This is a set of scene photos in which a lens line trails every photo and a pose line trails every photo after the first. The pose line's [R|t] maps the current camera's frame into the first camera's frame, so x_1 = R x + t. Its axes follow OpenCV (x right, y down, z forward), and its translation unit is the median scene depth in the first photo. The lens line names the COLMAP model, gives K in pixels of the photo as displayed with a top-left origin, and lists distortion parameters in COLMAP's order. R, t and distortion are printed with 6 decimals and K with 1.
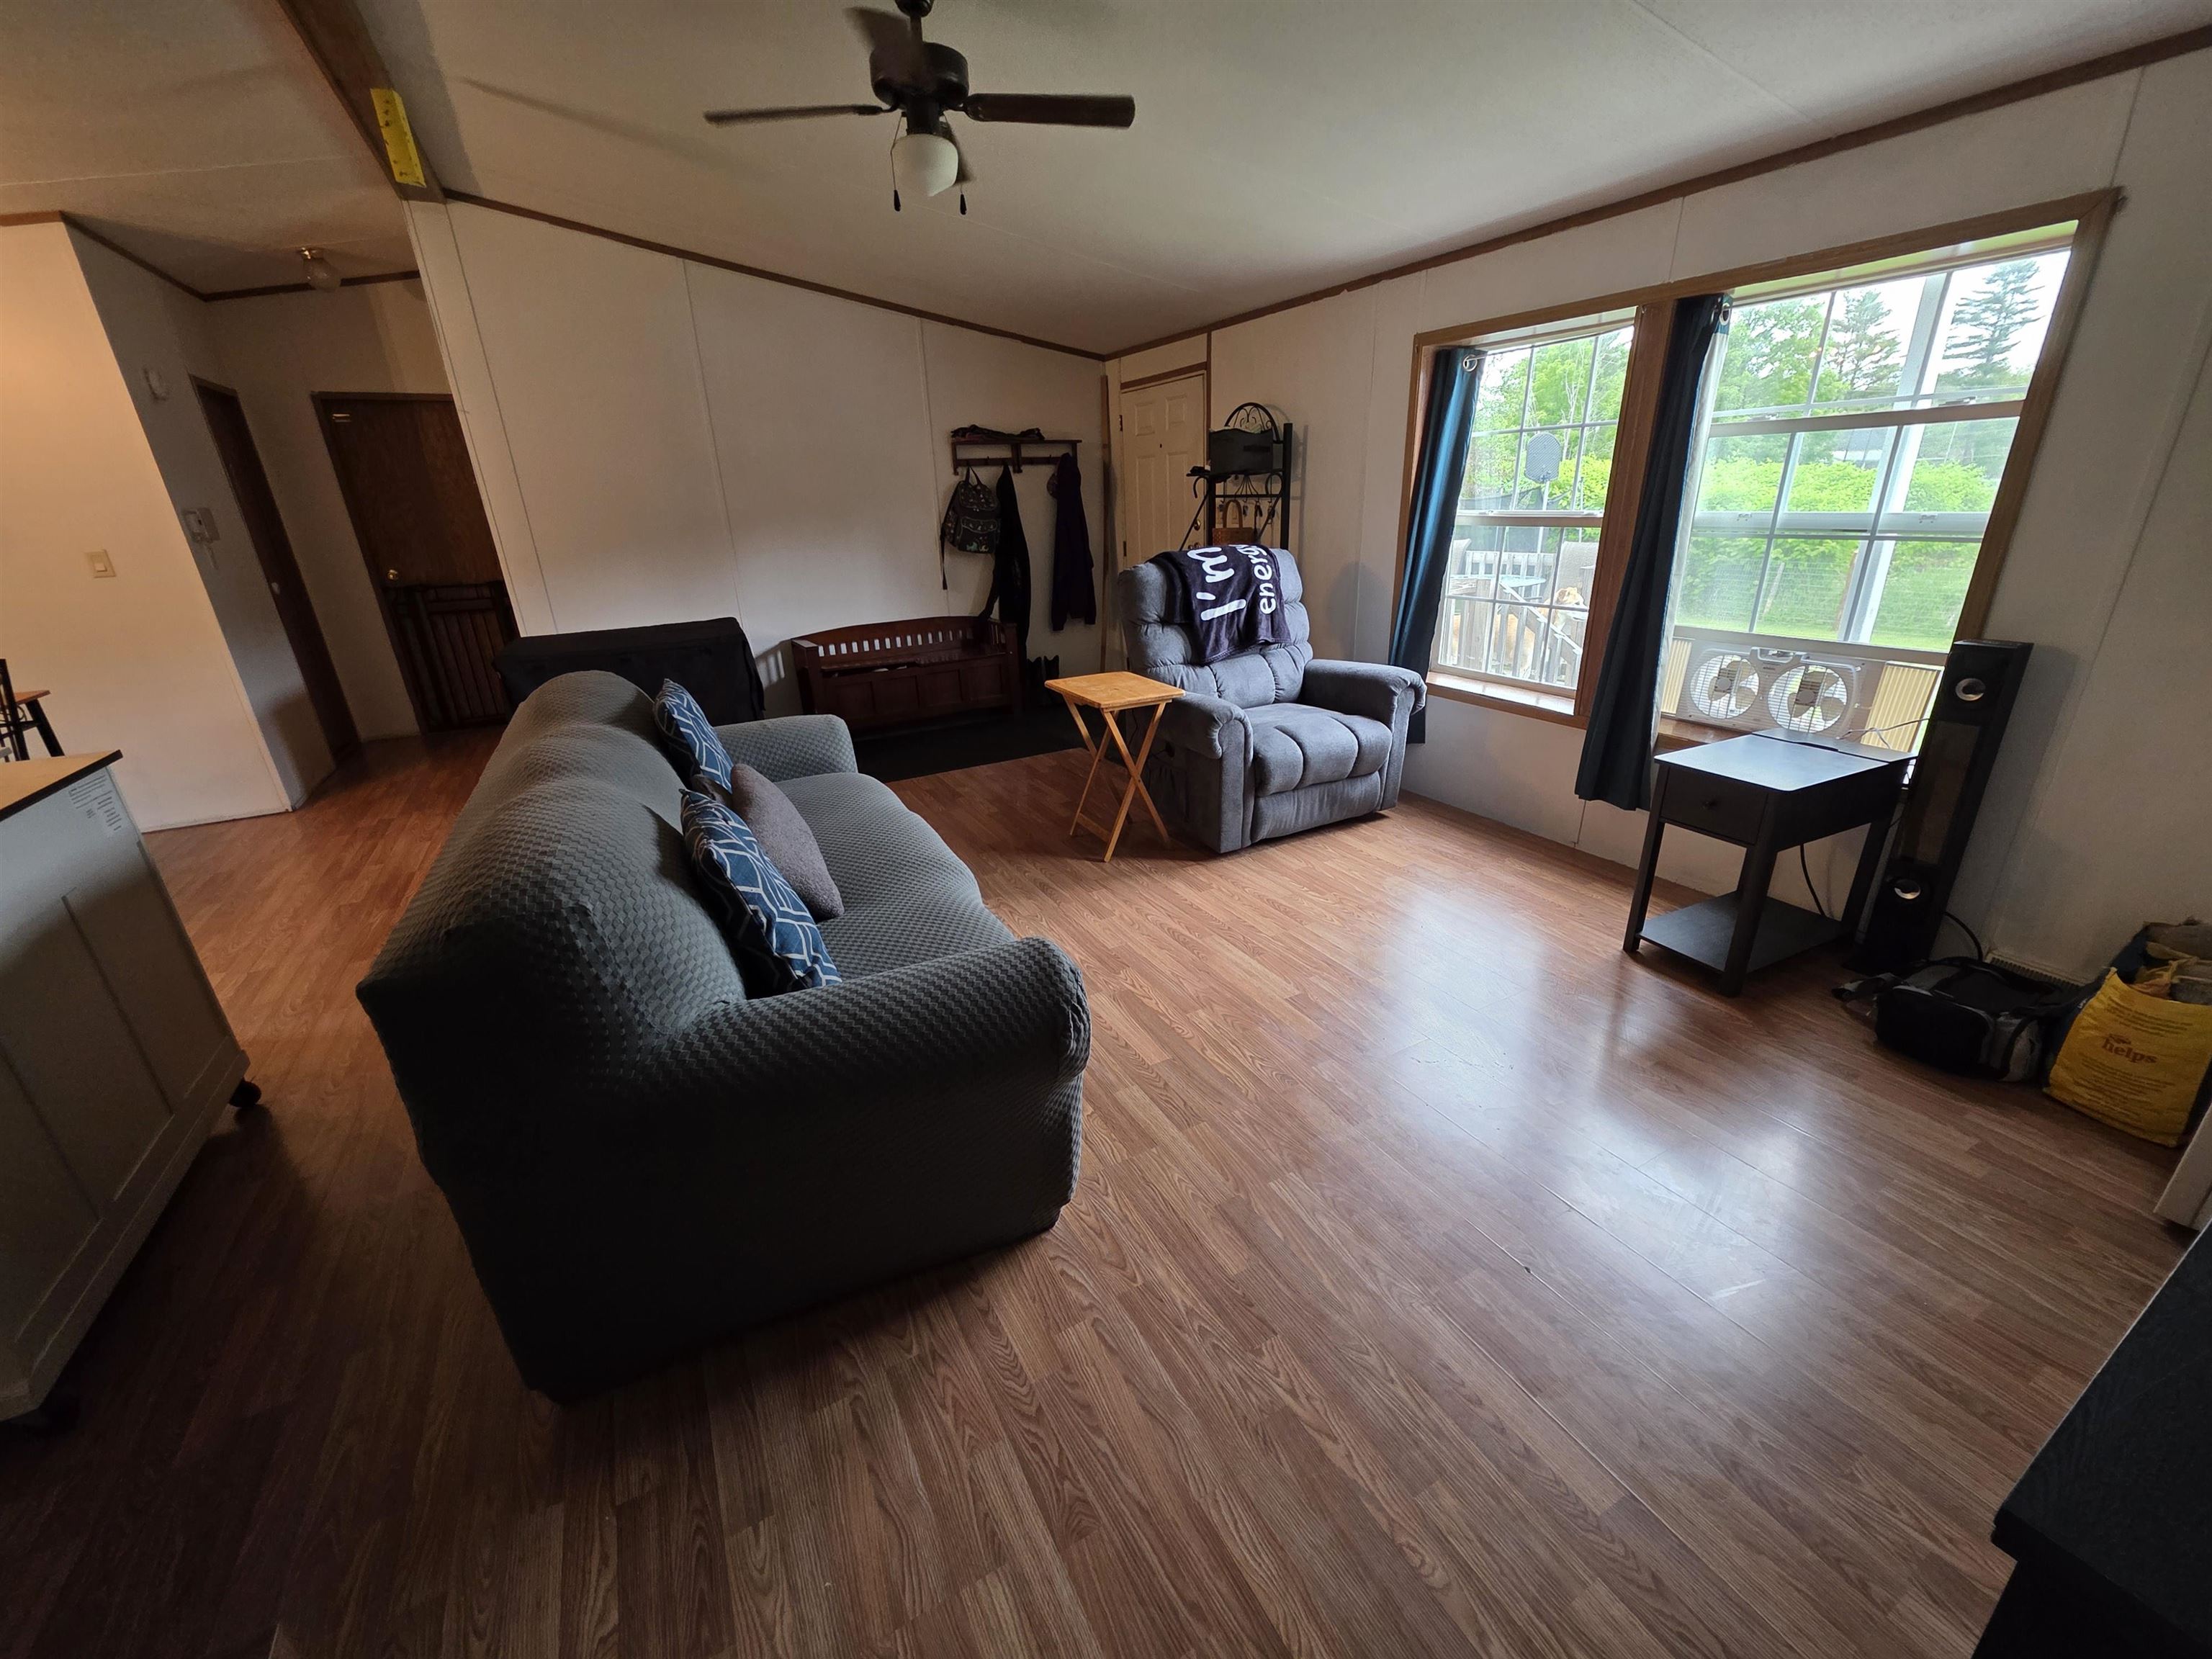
lens RADIAL K [[879.2, 0, 1105.3], [0, 879.2, 839.2], [0, 0, 1]] dist [0.003041, -0.000987]
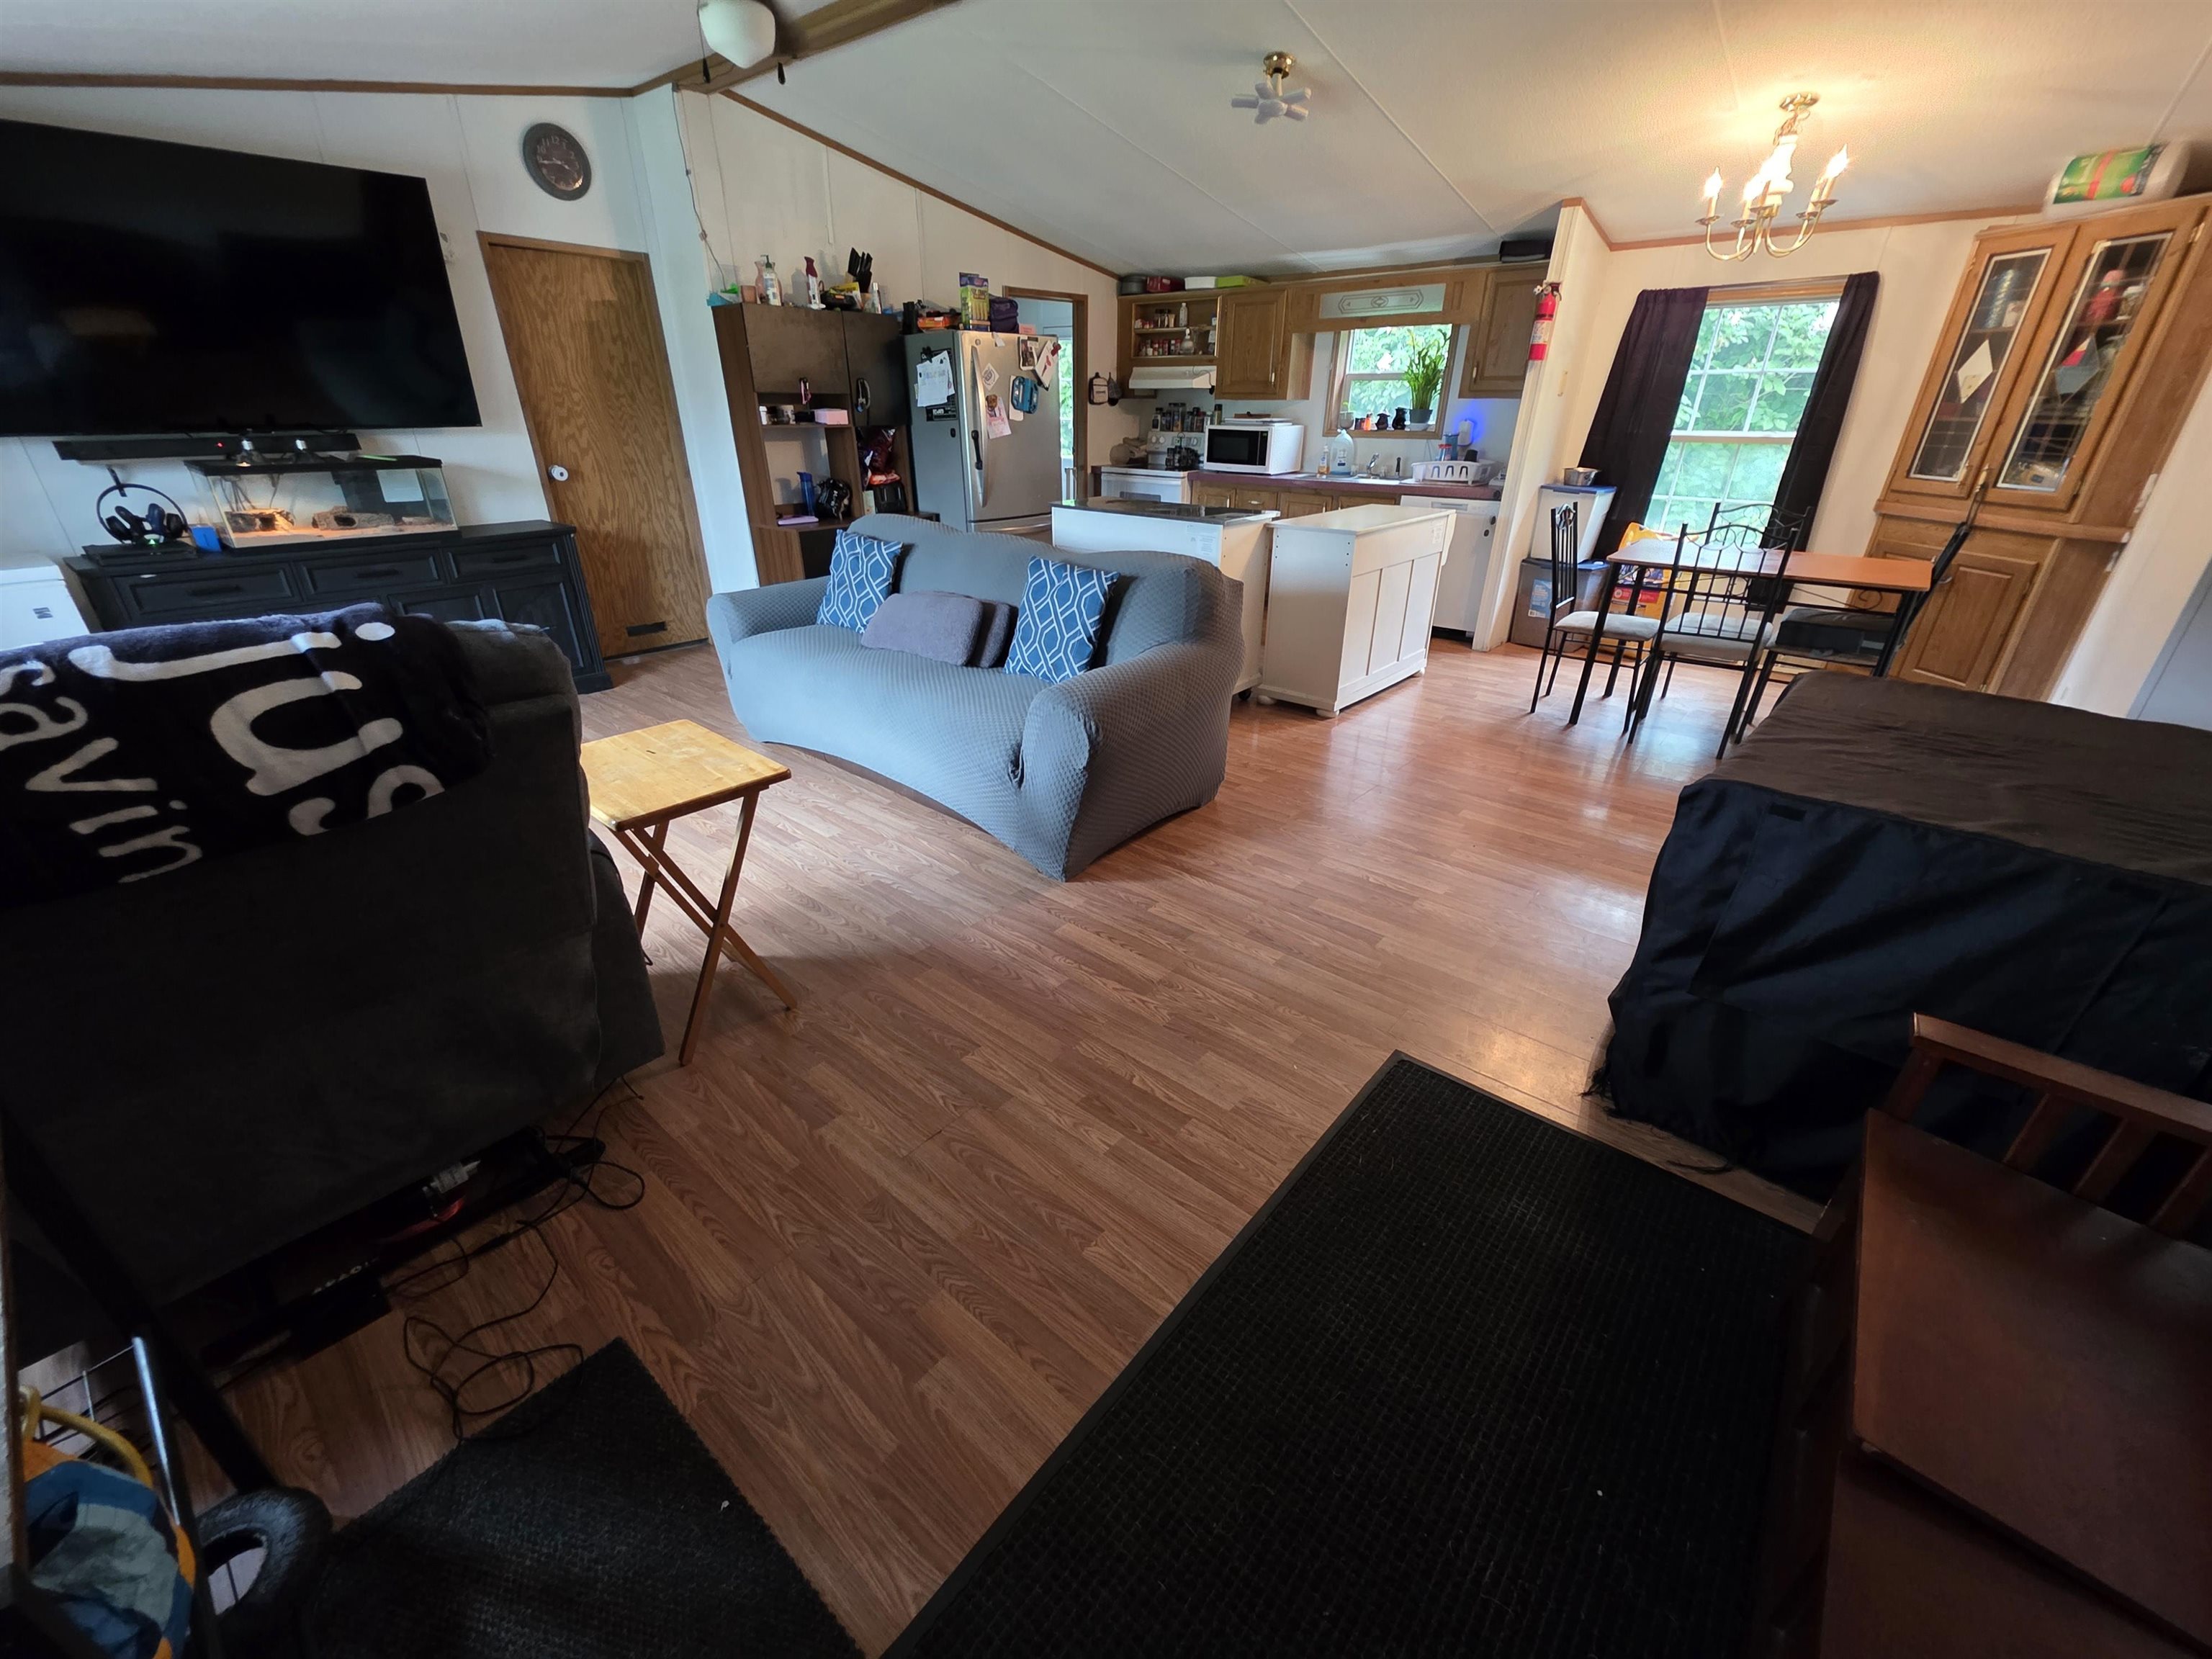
lens RADIAL K [[879.2, 0, 1093.7], [0, 879.2, 840.7], [0, 0, 1]] dist [0.003041, -0.000987]
pose [[-0.933303, 0.189328, -0.305122, -0.086283], [-0.104748, 0.669214, 0.735650, -0.699705], [0.343471, 0.718546, -0.604748, 1.761938]]
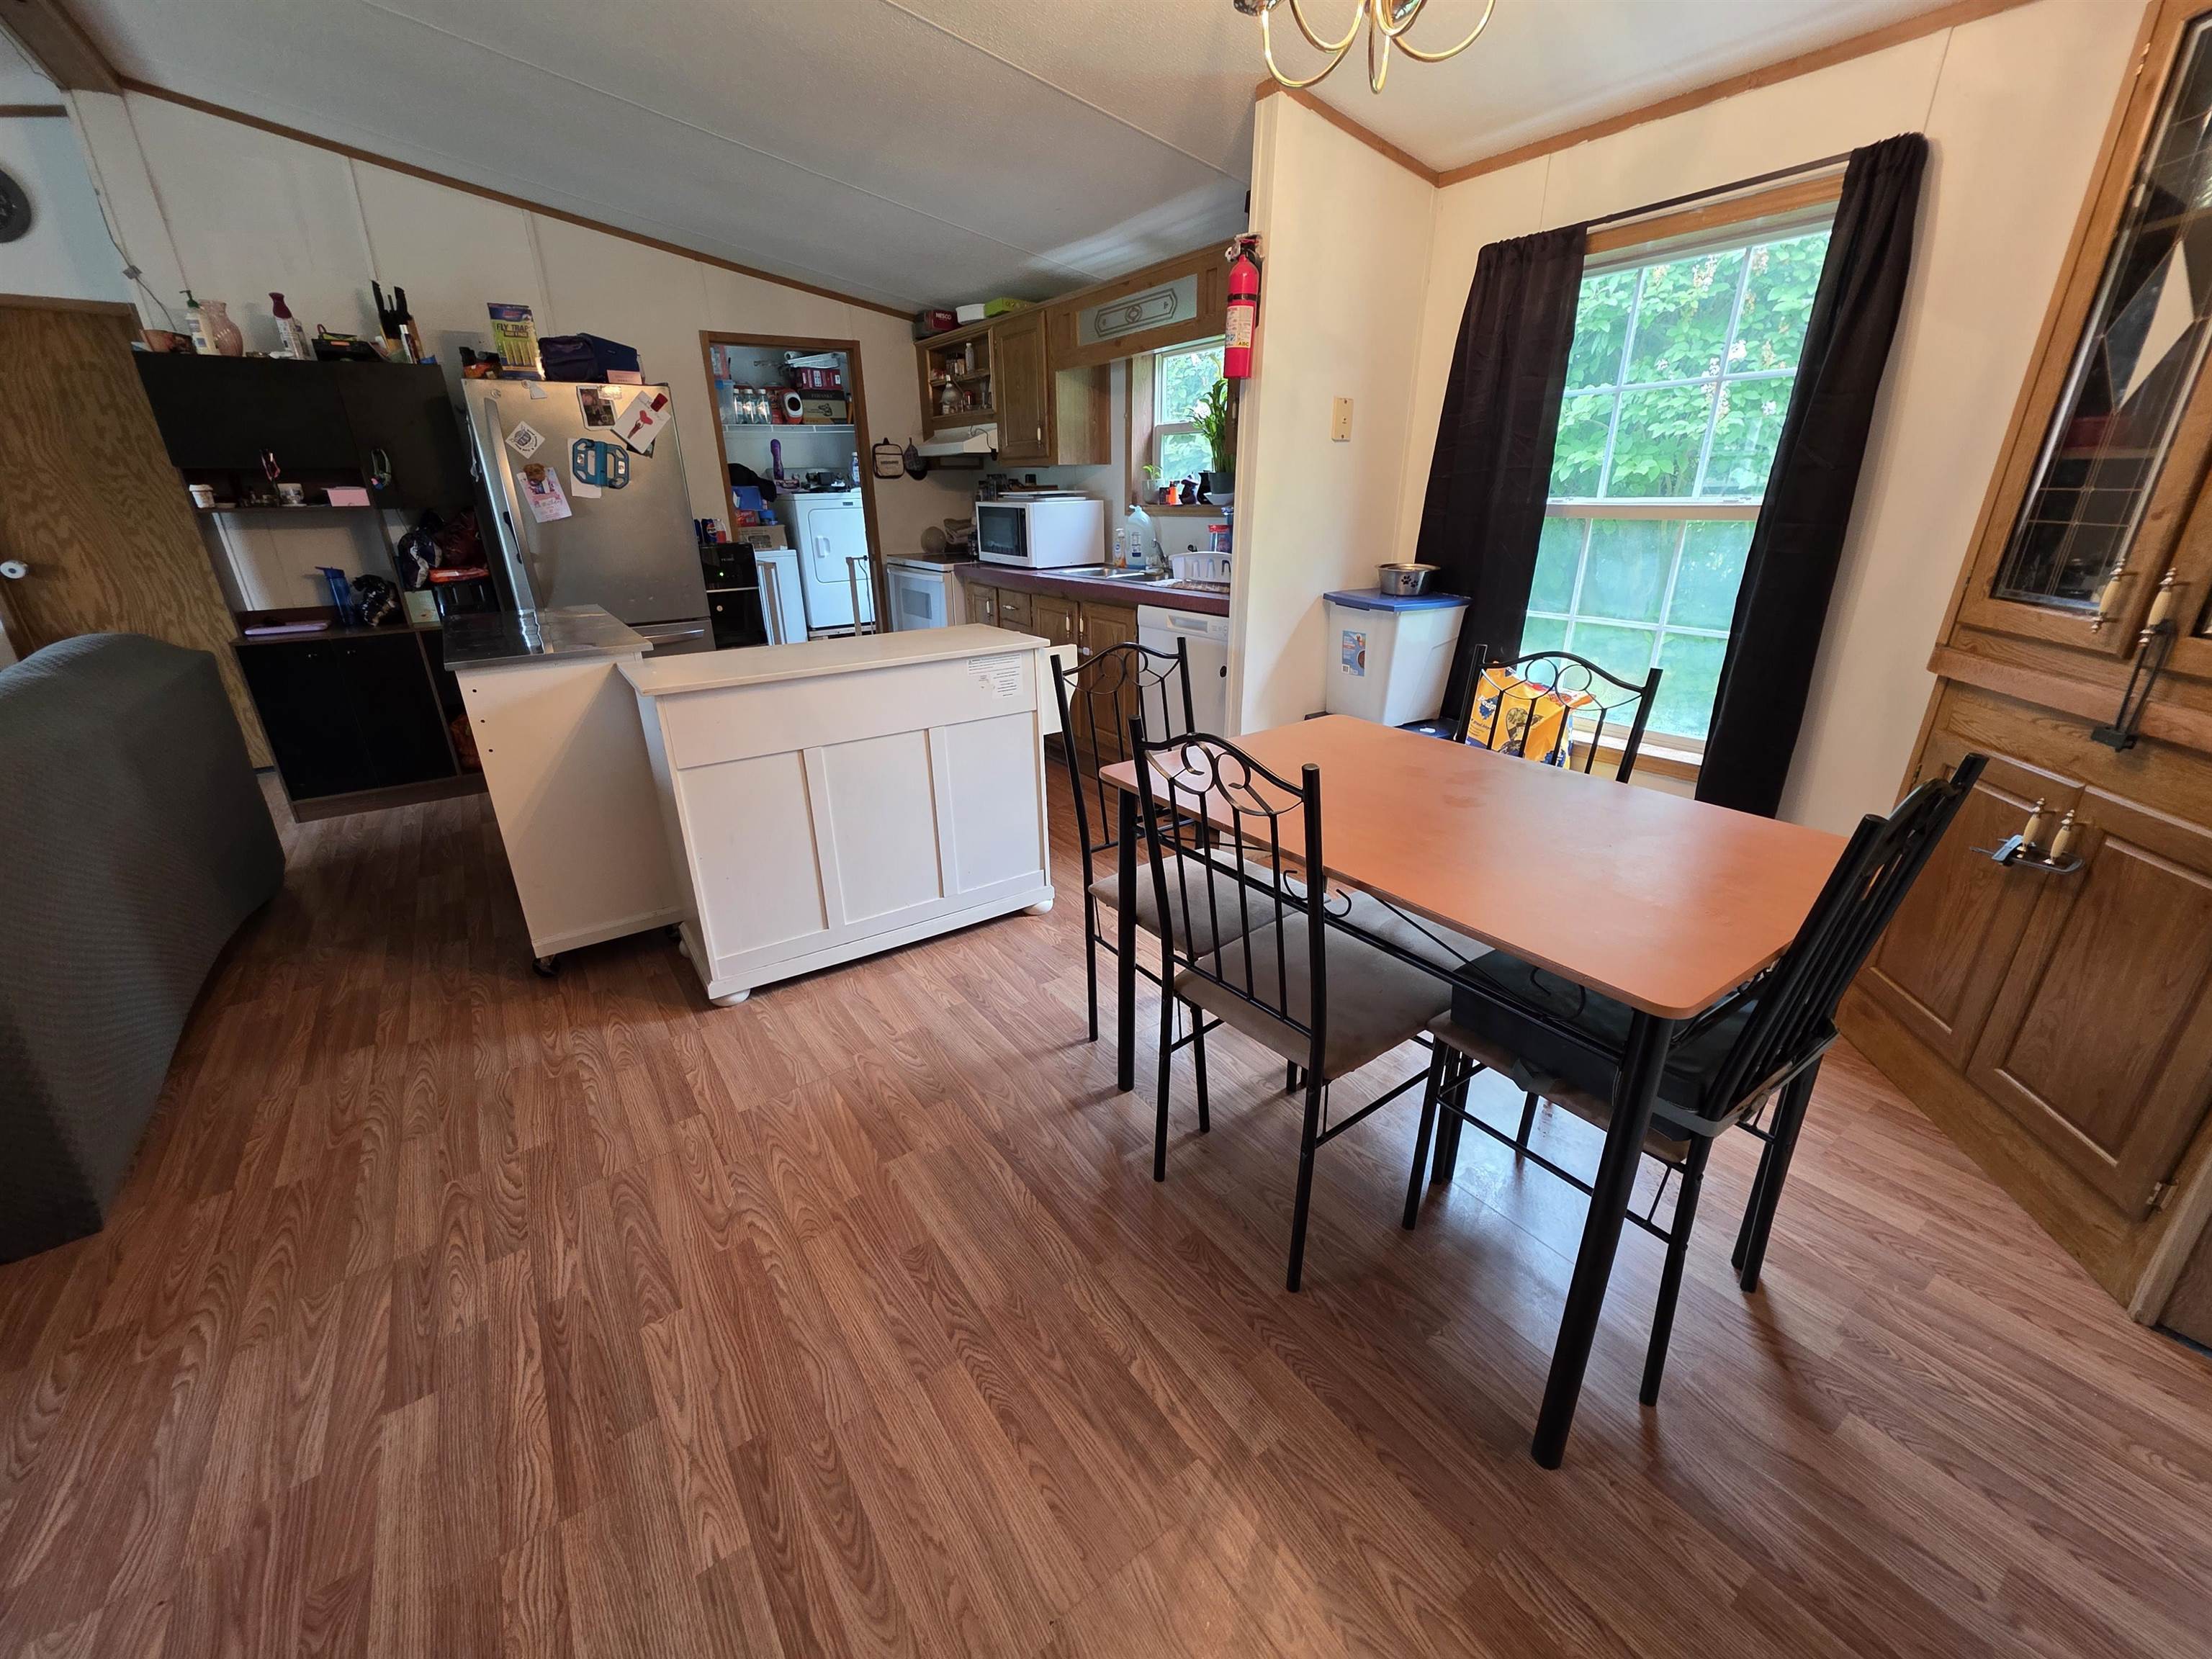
lens RADIAL K [[879.2, 0, 1103.4], [0, 879.2, 839.1], [0, 0, 1]] dist [0.003041, -0.000987]
pose [[-0.993068, 0.086853, -0.079205, -1.256375], [0.008004, 0.722229, 0.691608, -0.467663], [0.117272, 0.686180, -0.717917, 1.378081]]
